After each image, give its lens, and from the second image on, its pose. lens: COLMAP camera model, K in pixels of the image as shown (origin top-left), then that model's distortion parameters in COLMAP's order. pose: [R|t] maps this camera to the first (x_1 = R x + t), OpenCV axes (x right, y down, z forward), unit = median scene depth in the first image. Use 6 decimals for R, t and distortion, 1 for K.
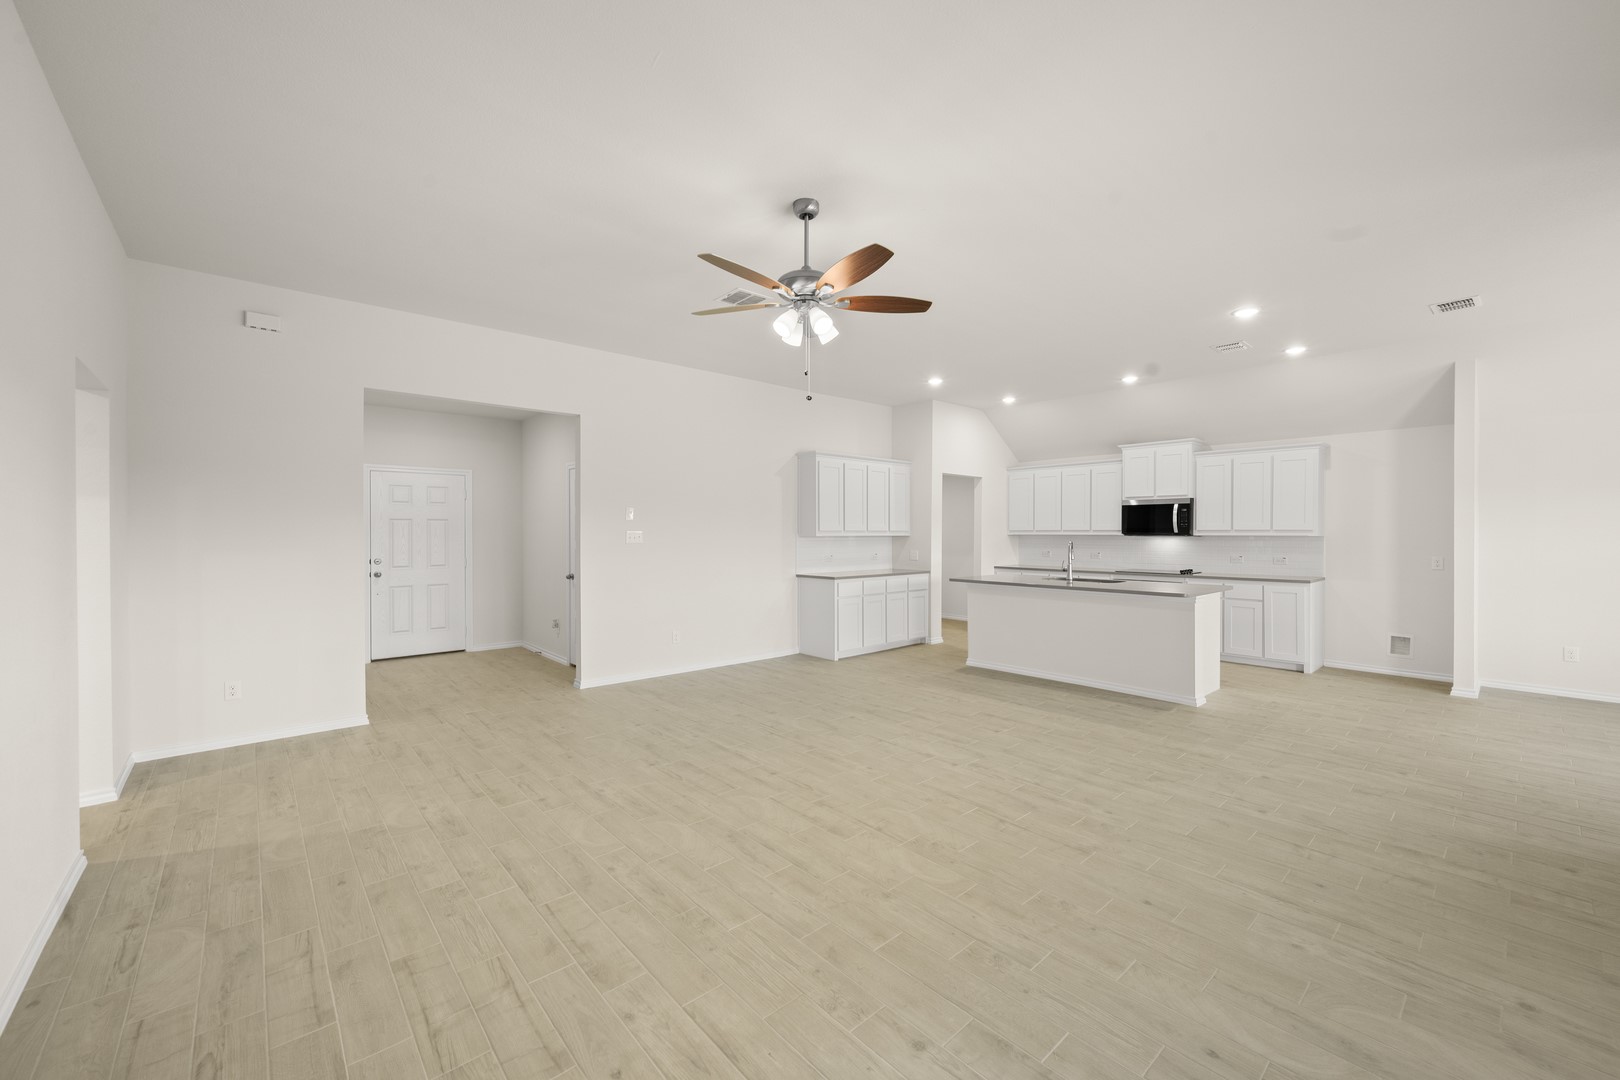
lens RADIAL K [[637.5, 0, 815.2], [0, 637.5, 533.8], [0, 0, 1]] dist [0.001704, -0.000245]
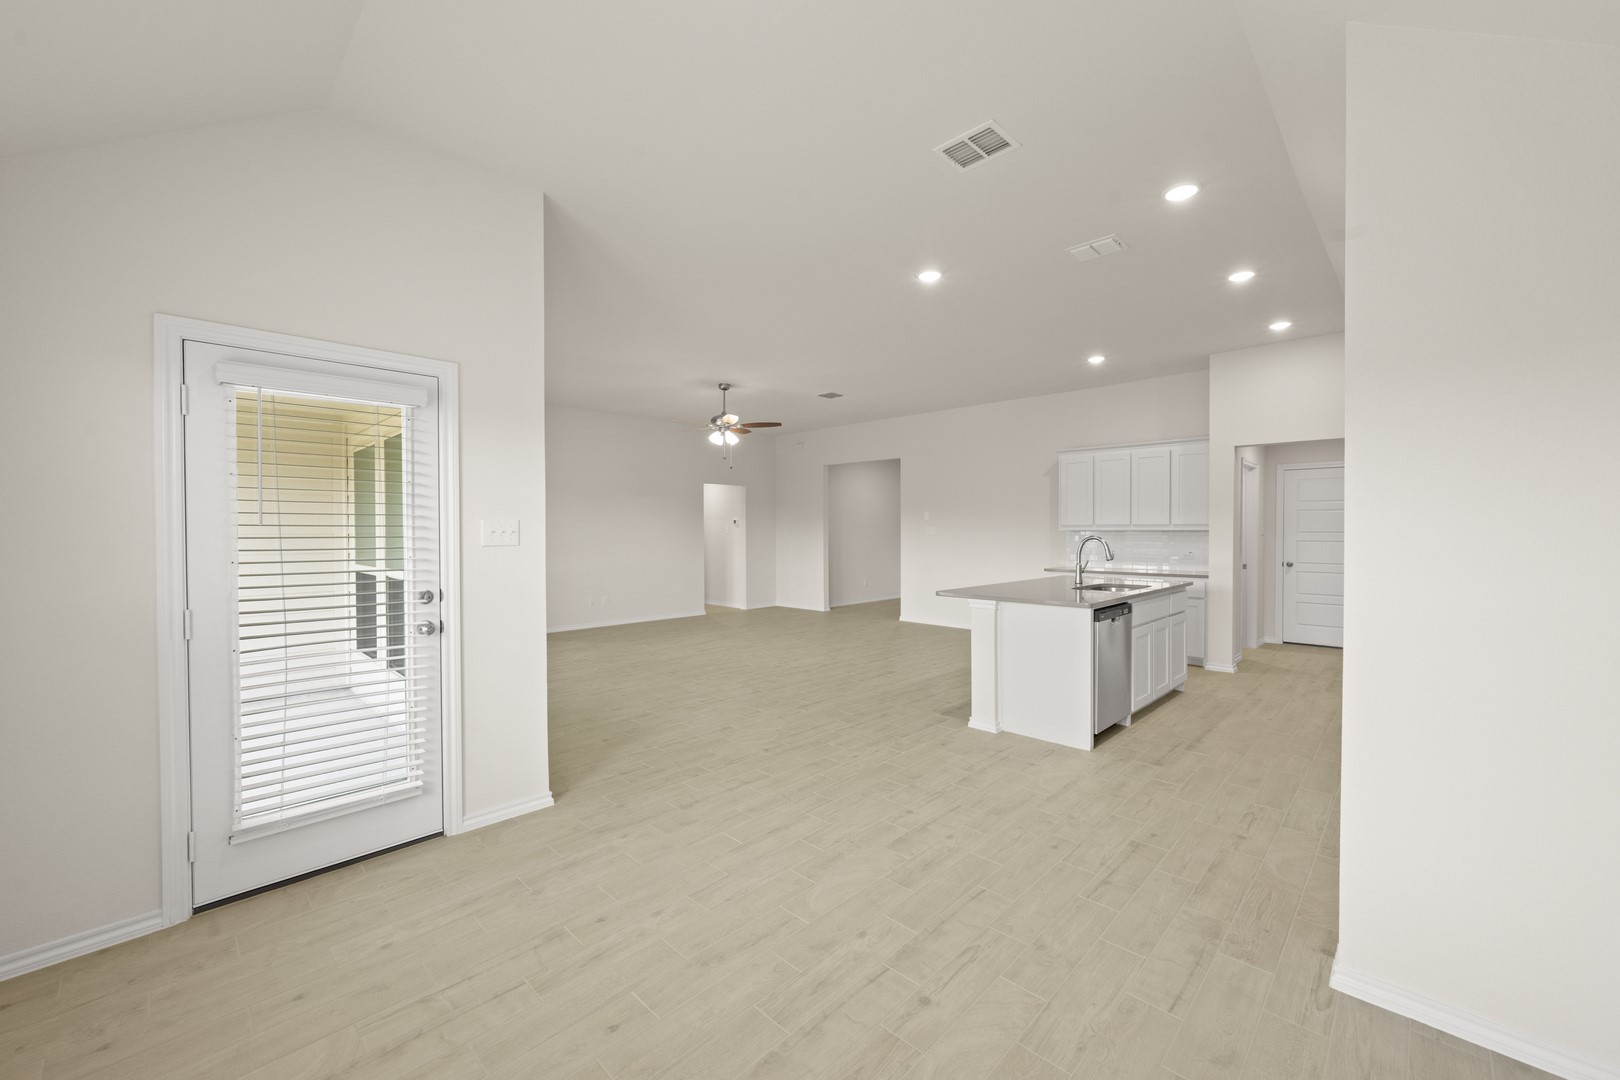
lens RADIAL K [[637.5, 0, 813.1], [0, 637.5, 532.4], [0, 0, 1]] dist [0.001704, -0.000245]
pose [[0.071836, 0.004007, -0.997408, 1.286707], [0.001568, 0.999990, 0.004130, 0.002409], [0.997415, -0.001861, 0.071829, 0.645406]]
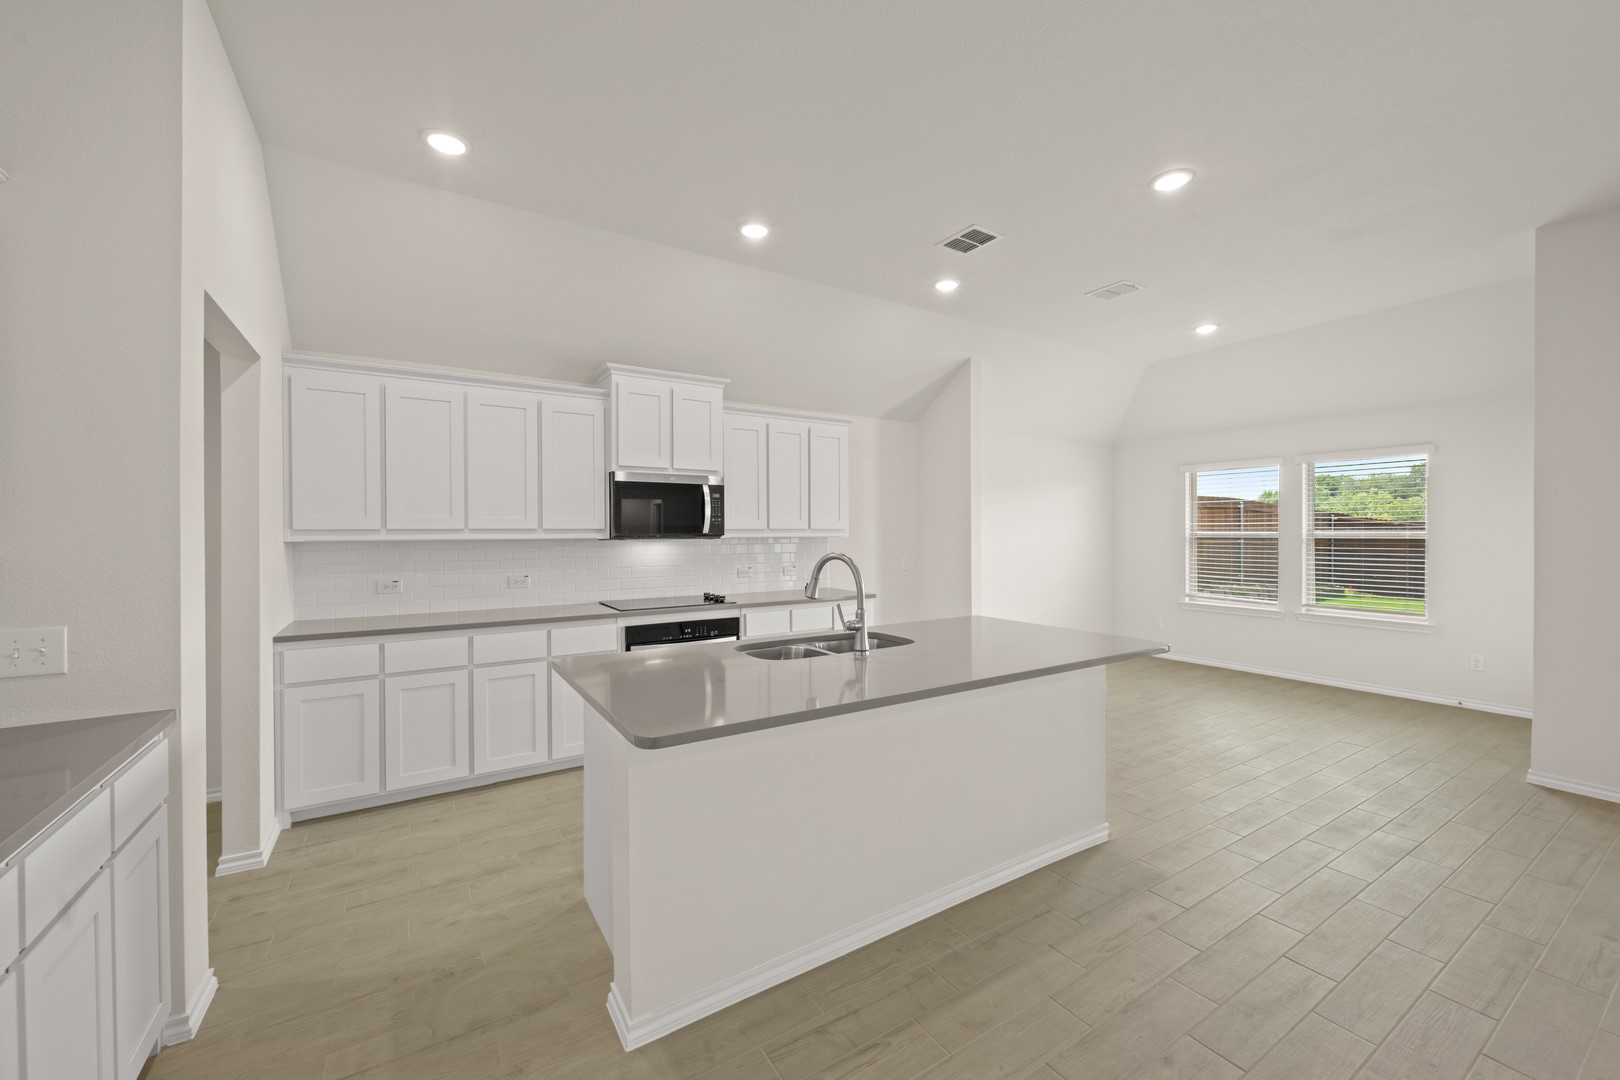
lens RADIAL K [[637.5, 0, 812.7], [0, 637.5, 534.4], [0, 0, 1]] dist [0.001704, -0.000245]
pose [[0.159317, -0.005209, 0.987214, -0.004489], [0.005417, 0.999976, 0.004402, -0.003731], [-0.987213, 0.004647, 0.159341, 1.040339]]
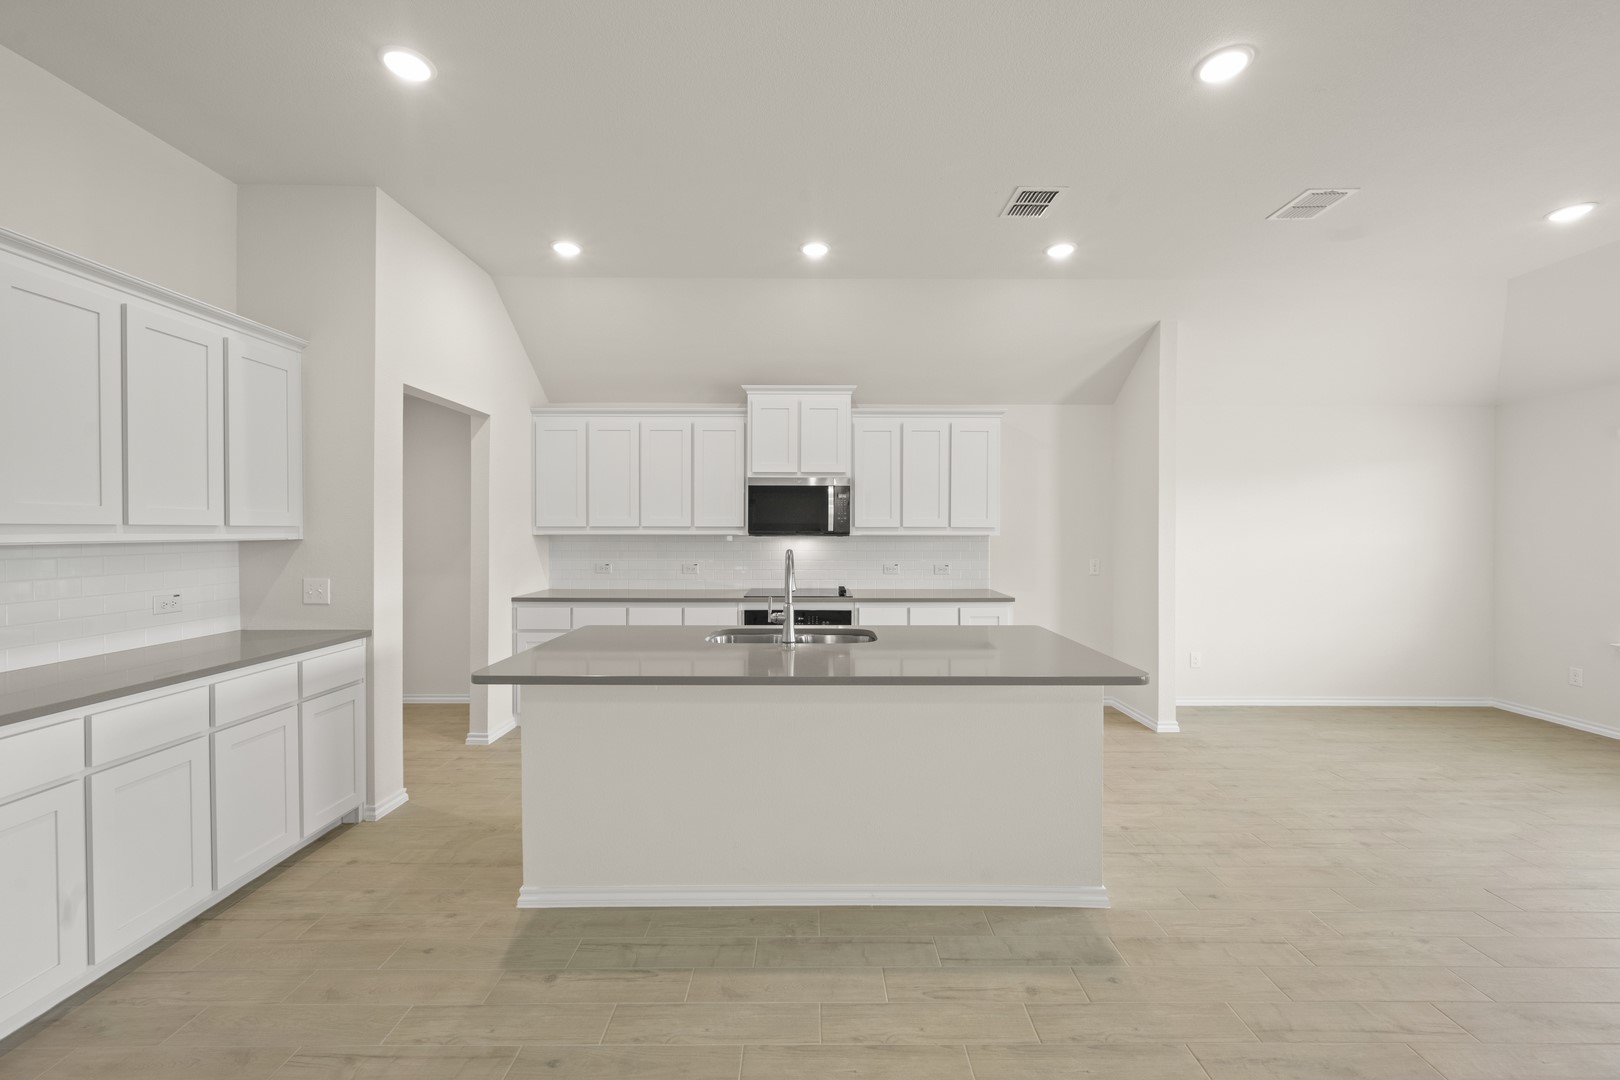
lens RADIAL K [[637.5, 0, 813.8], [0, 637.5, 534.5], [0, 0, 1]] dist [0.001704, -0.000245]
pose [[0.663315, -0.005502, 0.748320, 0.097015], [0.000238, 0.999974, 0.007141, -0.003664], [-0.748340, -0.004559, 0.663300, 0.757960]]
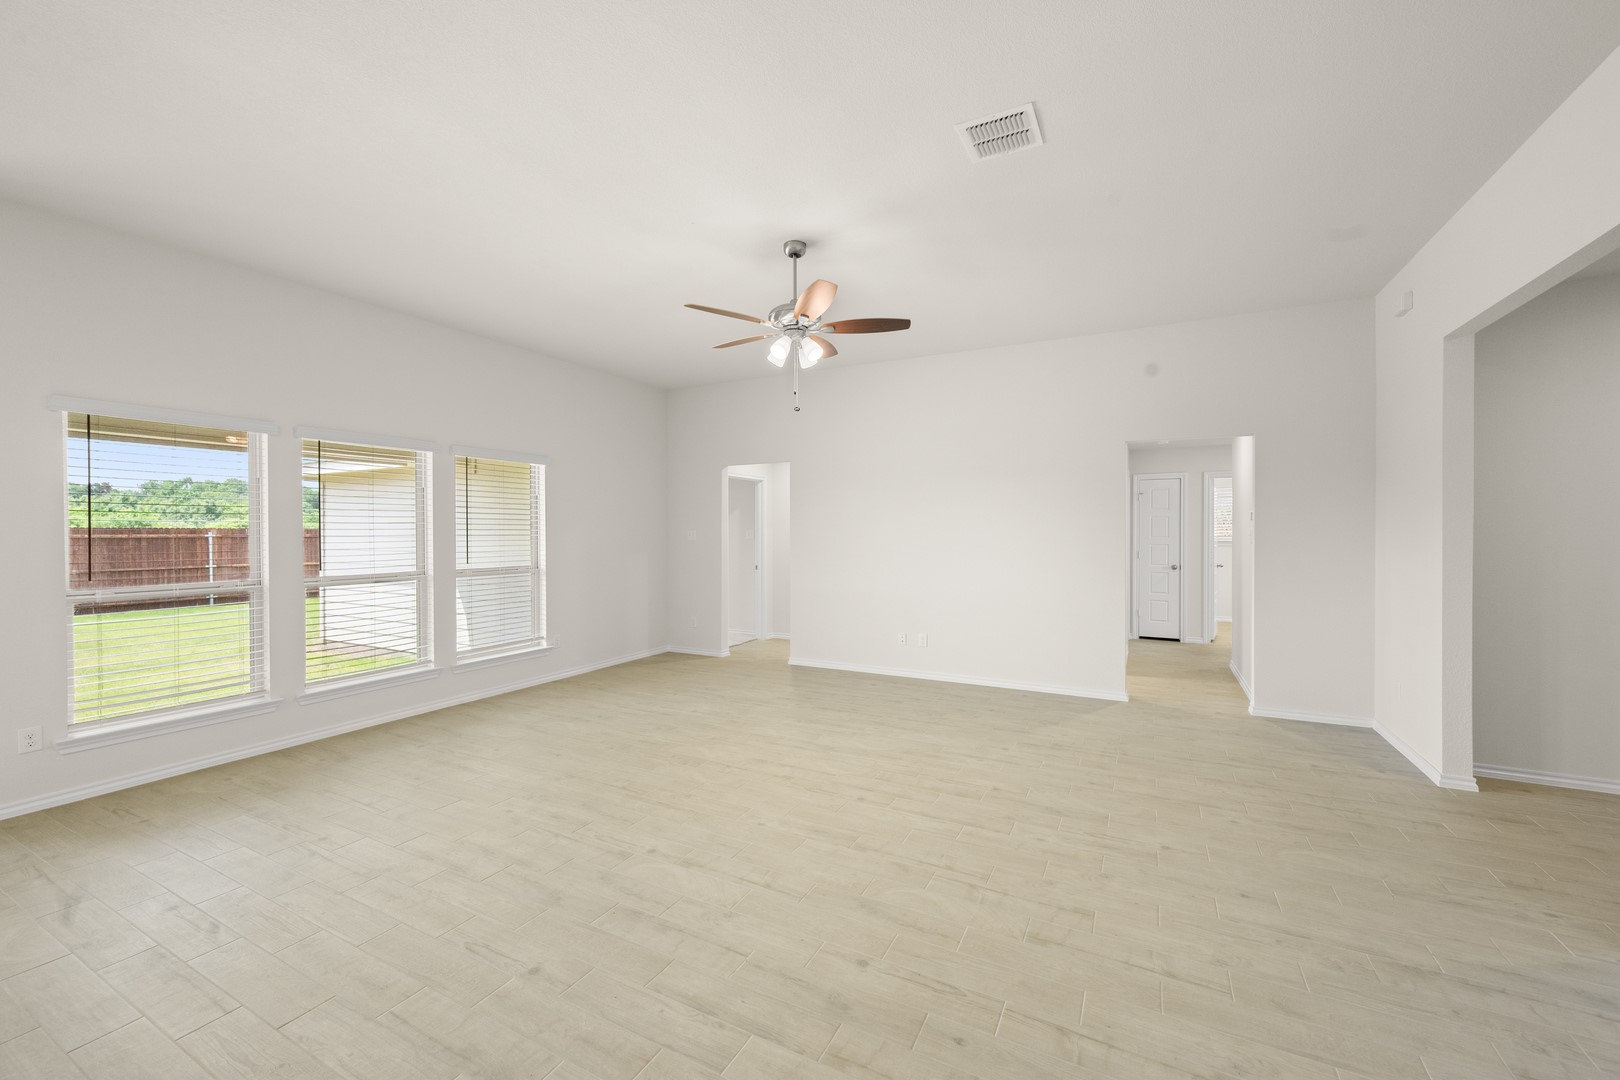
lens RADIAL K [[637.5, 0, 815.6], [0, 637.5, 532.0], [0, 0, 1]] dist [0.001704, -0.000245]
pose [[-0.934914, 0.003930, -0.354853, 0.201388], [0.003004, 0.999990, 0.003162, -0.003725], [0.354862, 0.001890, -0.934917, 1.168487]]
